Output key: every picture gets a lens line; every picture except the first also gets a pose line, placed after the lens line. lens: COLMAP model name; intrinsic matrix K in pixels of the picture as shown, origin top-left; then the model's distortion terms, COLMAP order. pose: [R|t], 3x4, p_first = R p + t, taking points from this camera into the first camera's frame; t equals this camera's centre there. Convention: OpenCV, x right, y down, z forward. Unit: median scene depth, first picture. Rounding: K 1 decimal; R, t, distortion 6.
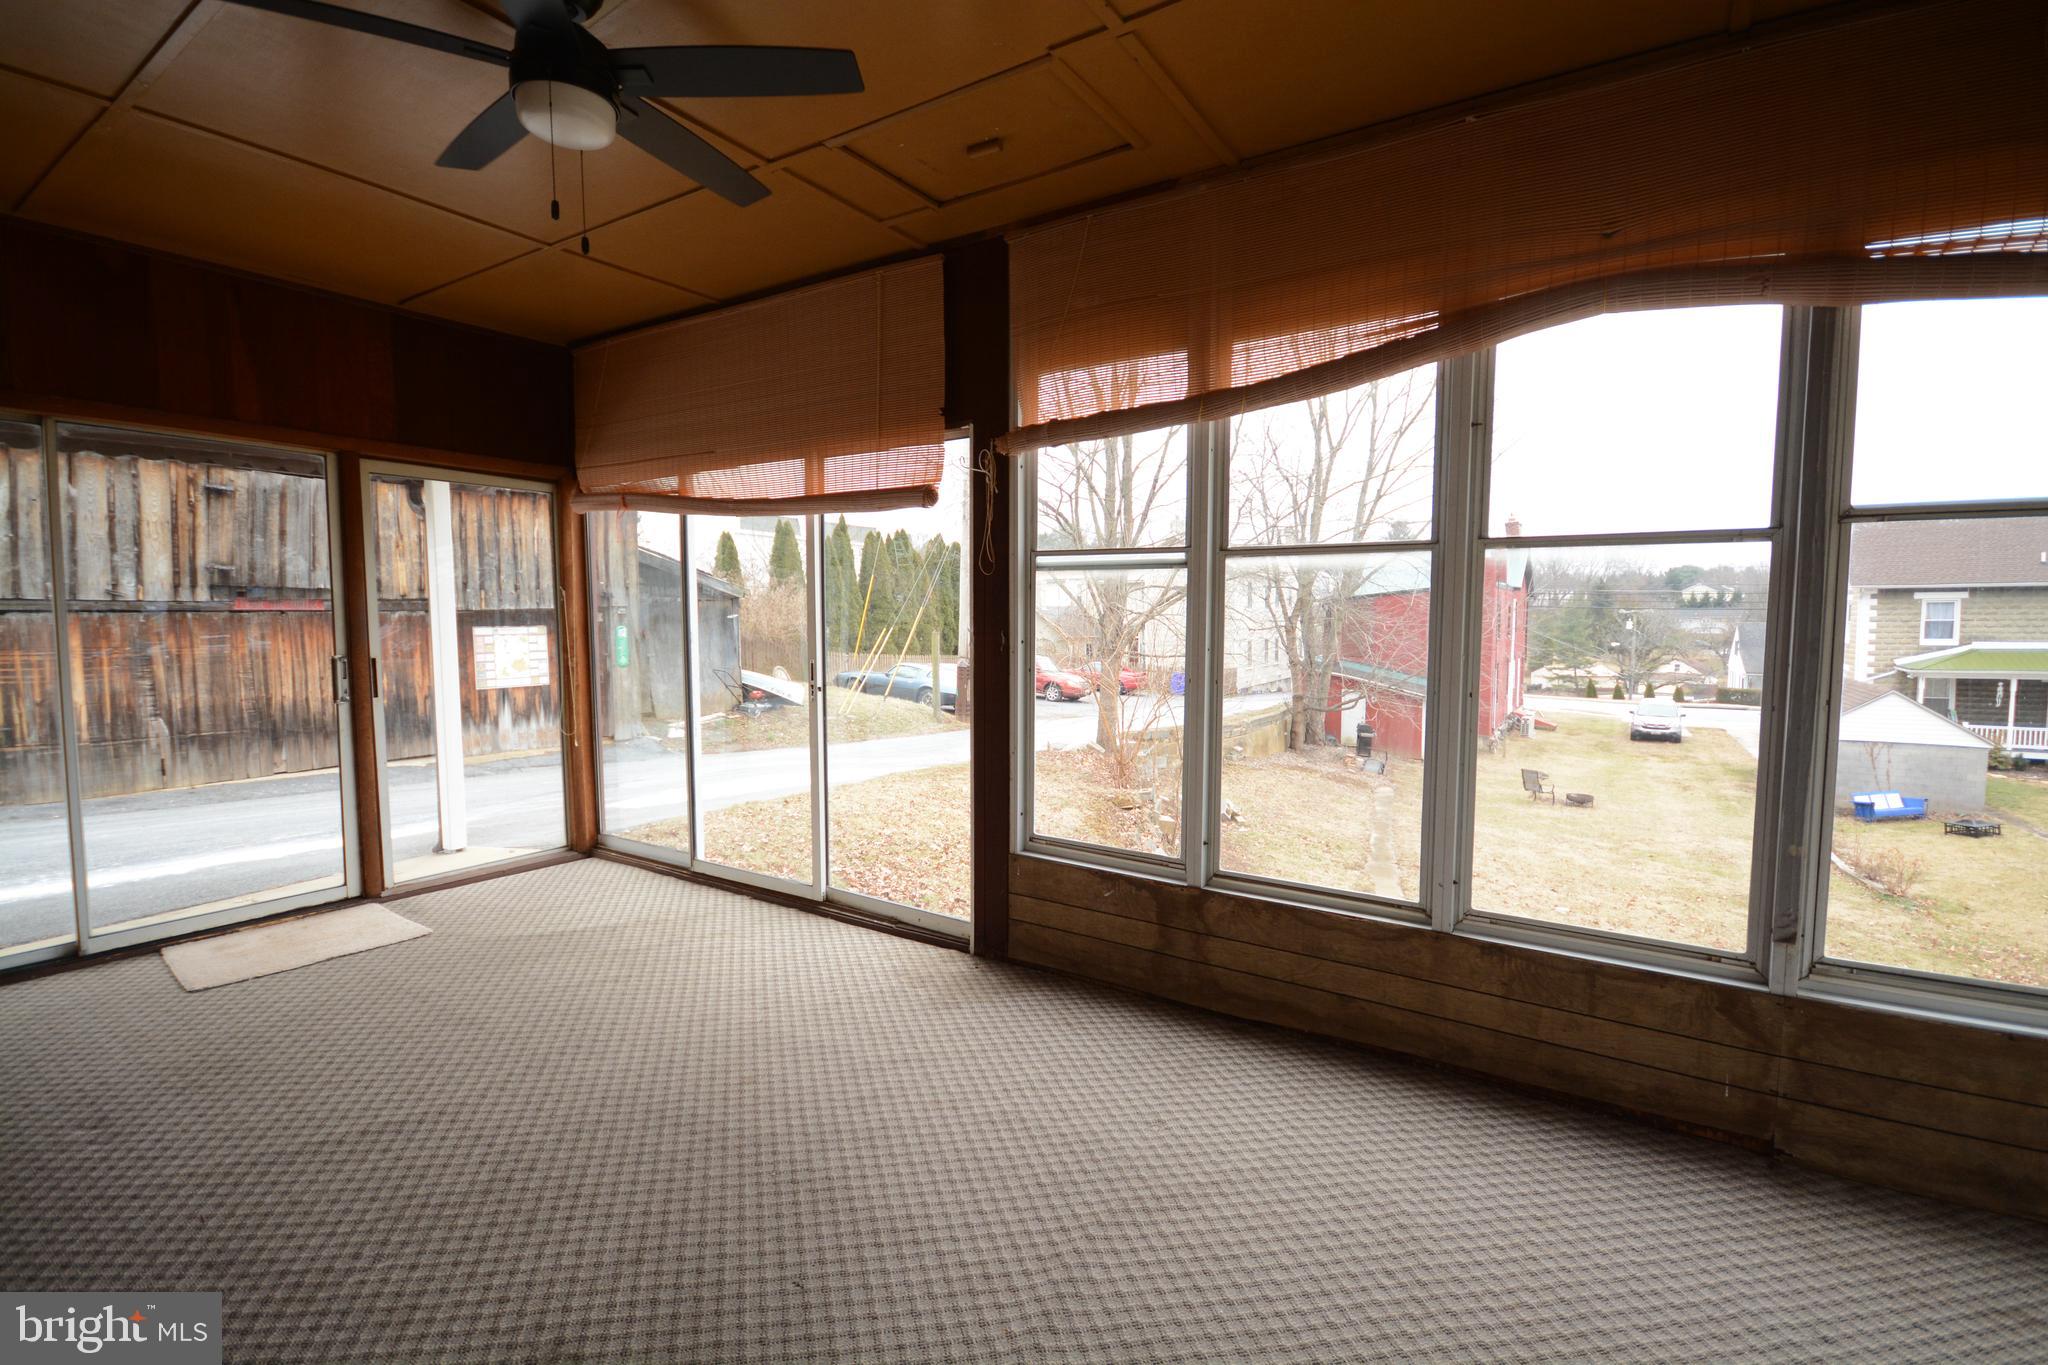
lens RADIAL K [[897.7, 0, 1023.0], [0, 897.7, 674.4], [0, 0, 1]] dist [0.003811, -0.007113]
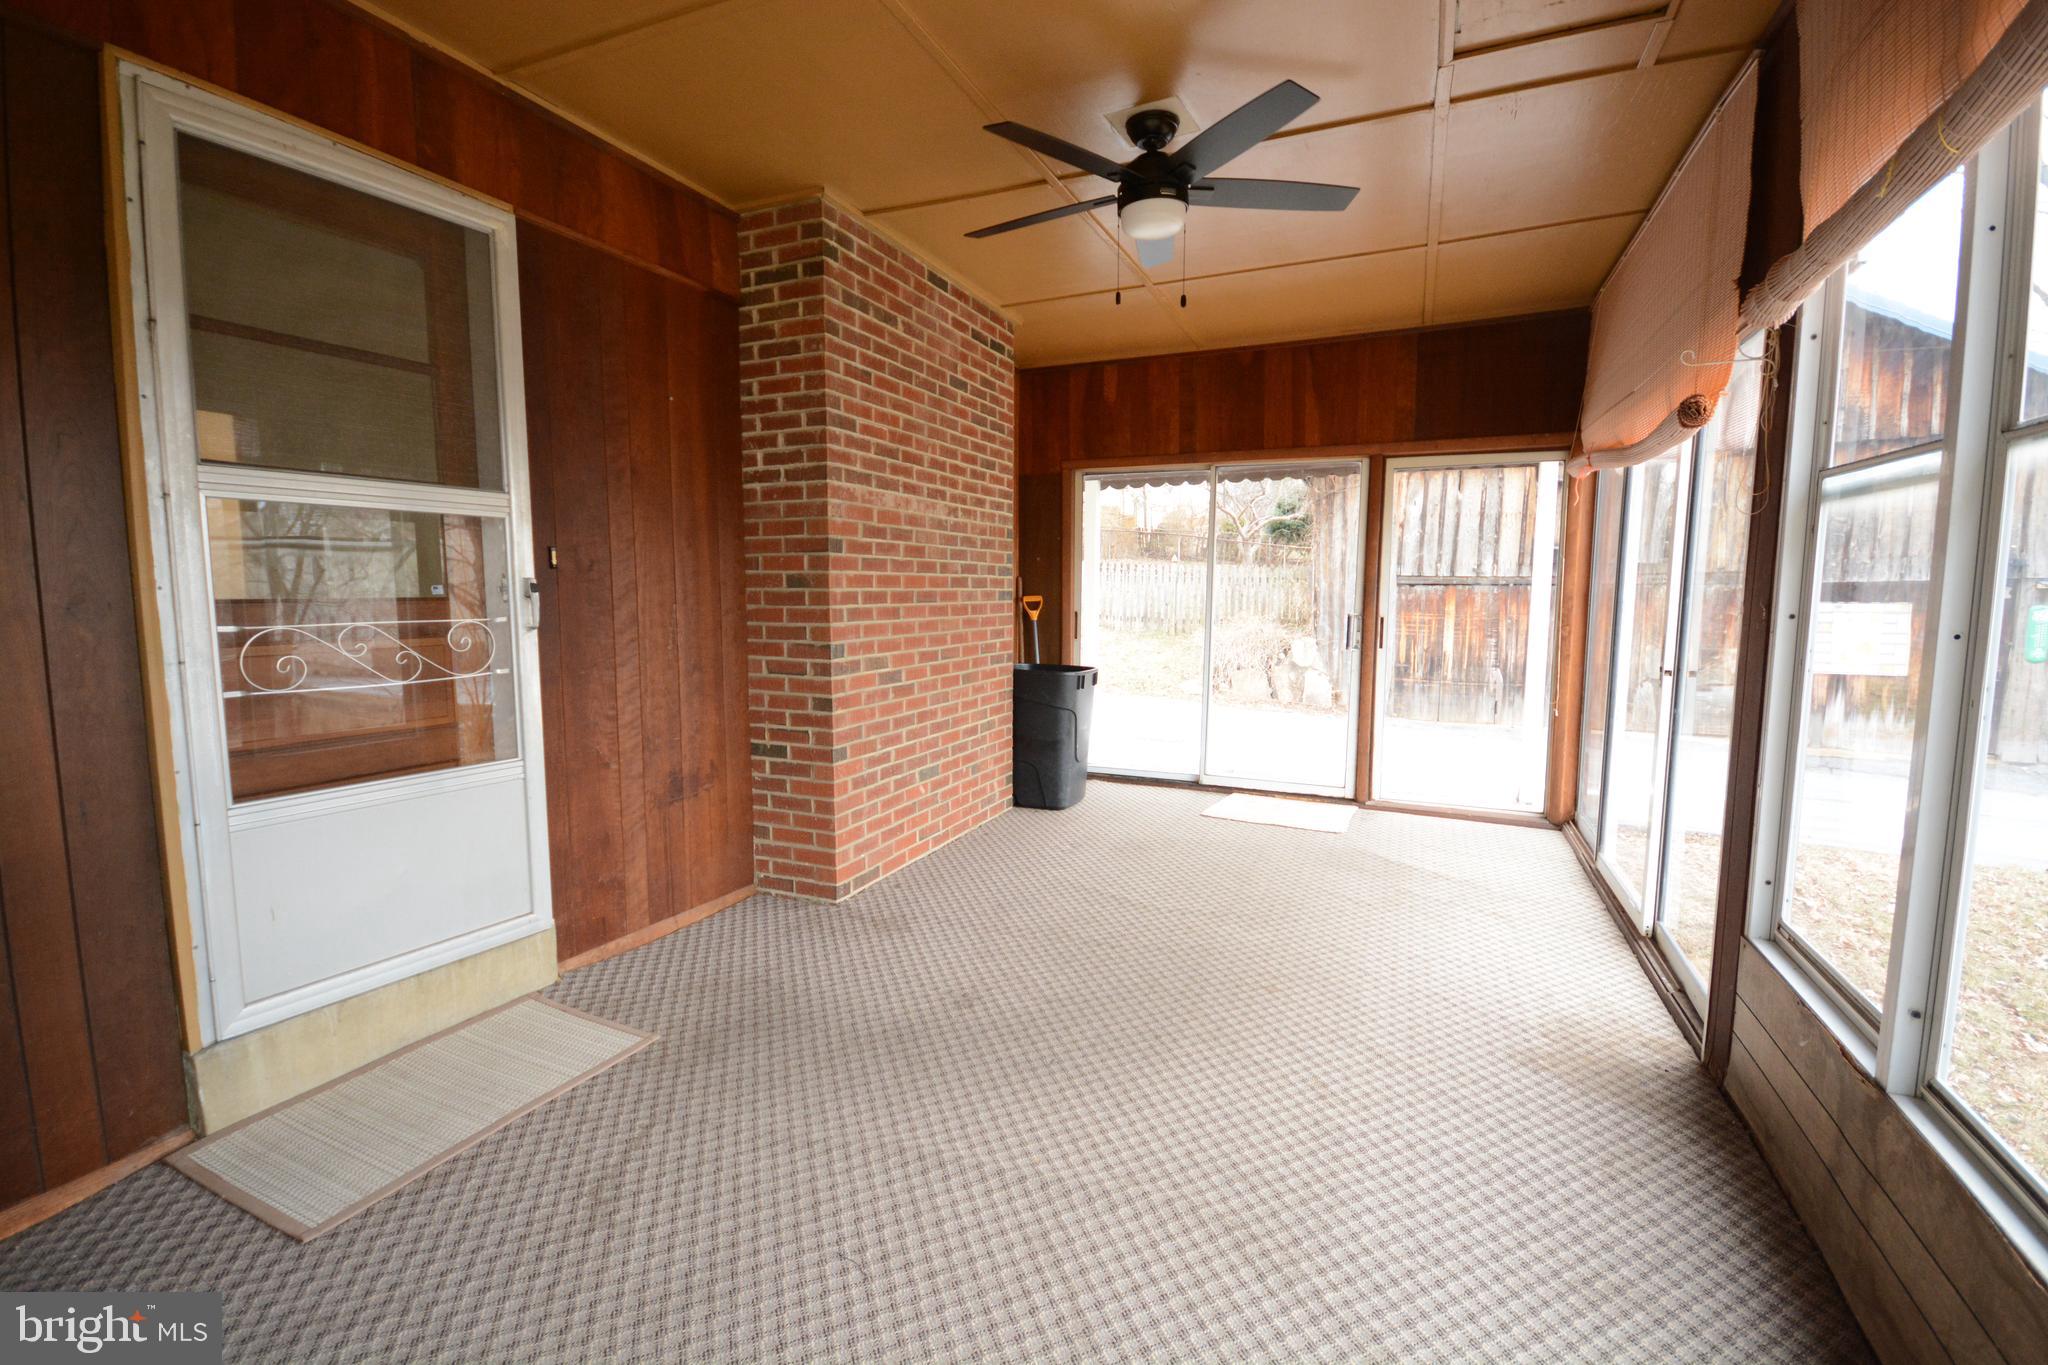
lens RADIAL K [[897.7, 0, 1022.5], [0, 897.7, 679.1], [0, 0, 1]] dist [0.003811, -0.007113]
pose [[0.160926, 0.099198, -0.981969, 0.193755], [-0.068995, 0.993633, 0.089069, -0.004127], [0.984552, 0.053418, 0.166746, 0.130359]]
